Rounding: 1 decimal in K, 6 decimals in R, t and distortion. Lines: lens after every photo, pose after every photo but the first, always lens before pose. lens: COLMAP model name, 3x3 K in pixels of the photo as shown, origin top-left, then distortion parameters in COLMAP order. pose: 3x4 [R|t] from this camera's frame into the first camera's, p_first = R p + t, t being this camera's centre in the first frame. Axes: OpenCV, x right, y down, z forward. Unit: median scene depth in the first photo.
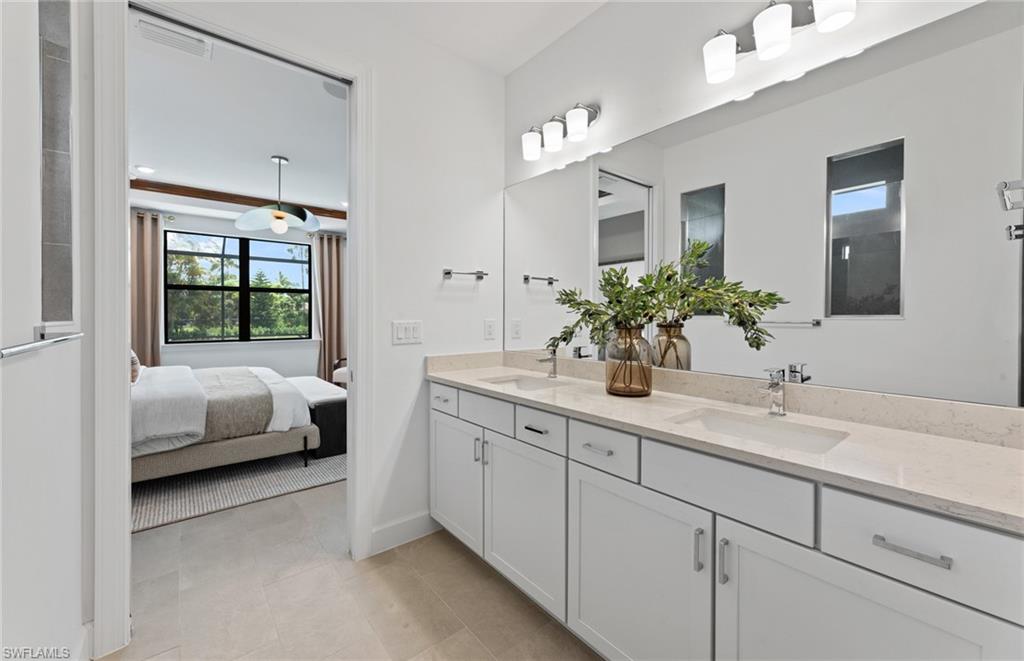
lens RADIAL K [[407.0, 0, 509.4], [0, 407.0, 325.6], [0, 0, 1]] dist [-0.000575, -0.000005]
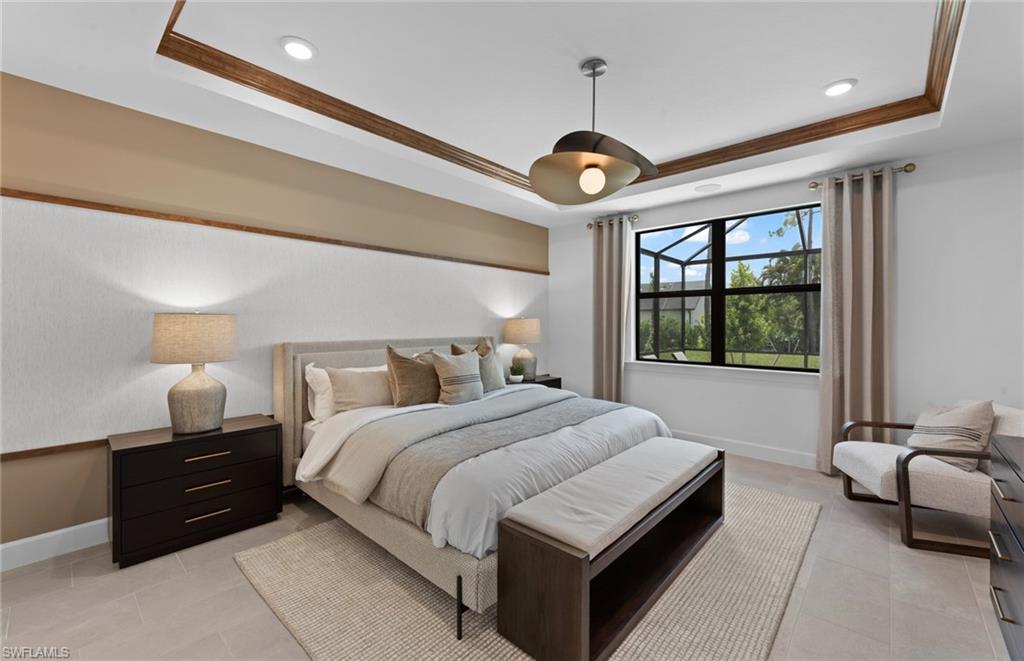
lens RADIAL K [[420.0, 0, 512.0], [0, 420.0, 330.5], [0, 0, 1]] dist [-0.000313, -0.000042]
pose [[0.151683, 0.022696, -0.988169, 0.021153], [-0.018962, 0.999619, 0.020048, -0.033194], [0.988247, 0.015696, 0.152056, 0.572430]]
